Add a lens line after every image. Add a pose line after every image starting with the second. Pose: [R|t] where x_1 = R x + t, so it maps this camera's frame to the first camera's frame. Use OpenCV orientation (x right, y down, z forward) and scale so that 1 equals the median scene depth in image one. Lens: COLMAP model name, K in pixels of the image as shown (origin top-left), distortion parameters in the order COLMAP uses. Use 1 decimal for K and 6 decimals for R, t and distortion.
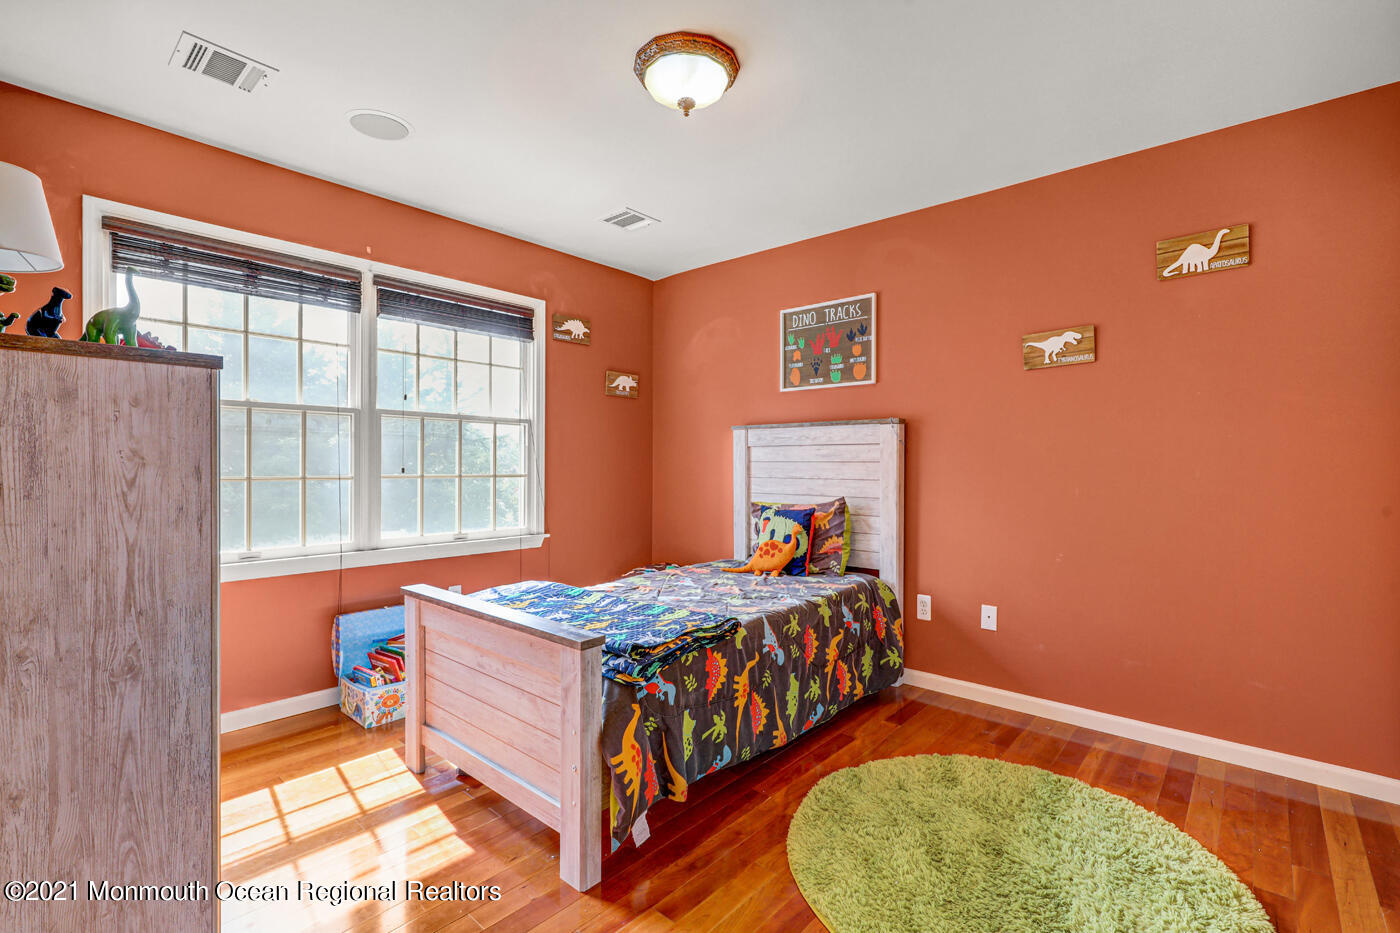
lens RADIAL K [[634.9, 0, 698.5], [0, 634.9, 457.7], [0, 0, 1]] dist [0.002027, -0.000075]
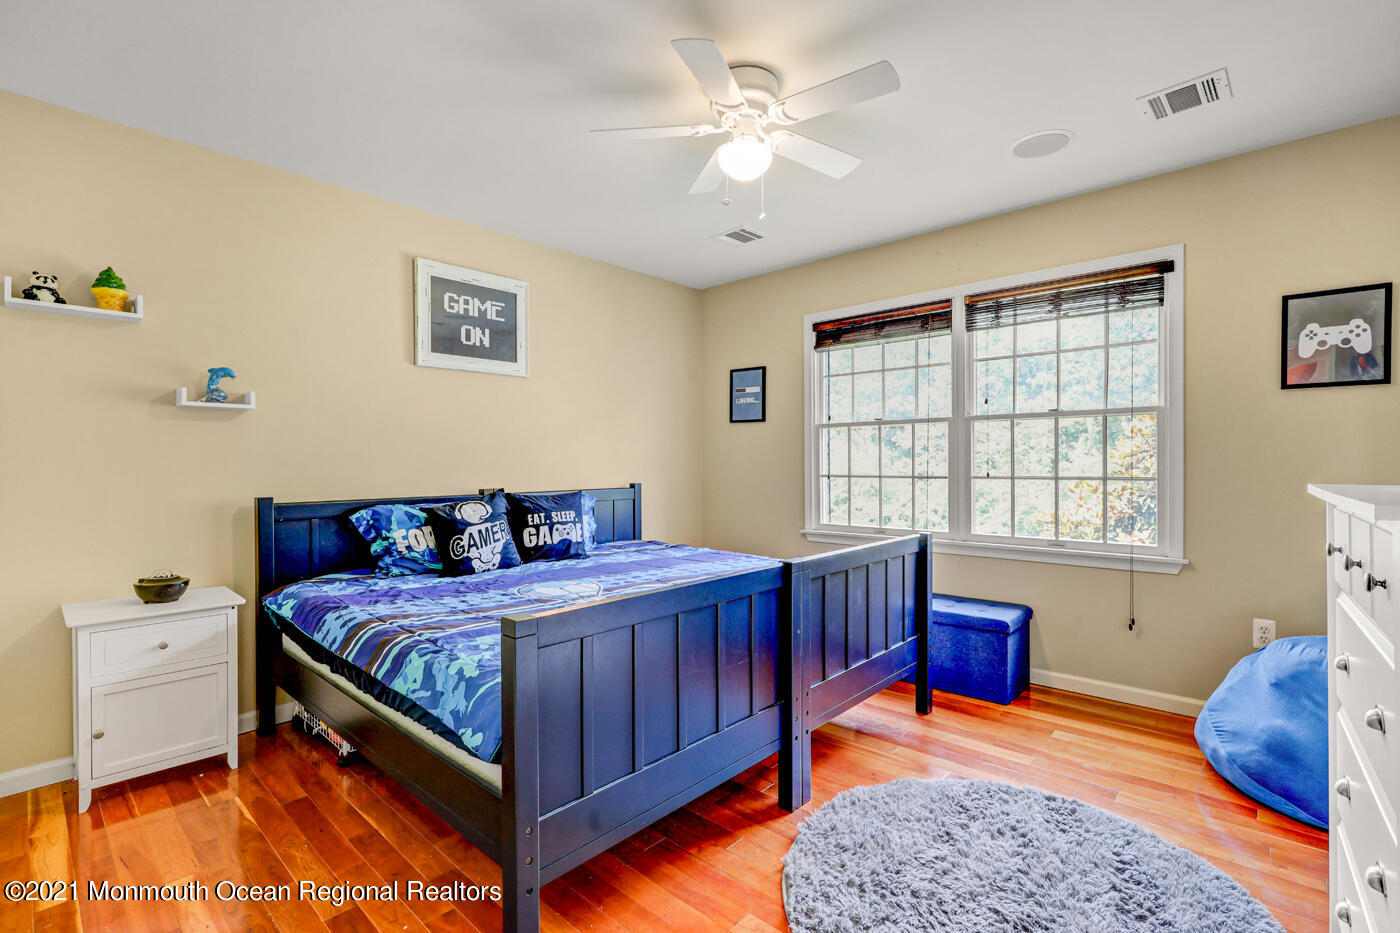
lens RADIAL K [[634.9, 0, 698.5], [0, 634.9, 457.7], [0, 0, 1]] dist [0.002027, -0.000075]
pose [[-0.031283, -0.032855, -0.998970, 0.607492], [-0.009090, 0.999428, -0.032585, 0.038683], [0.999469, 0.008061, -0.031564, 0.543184]]
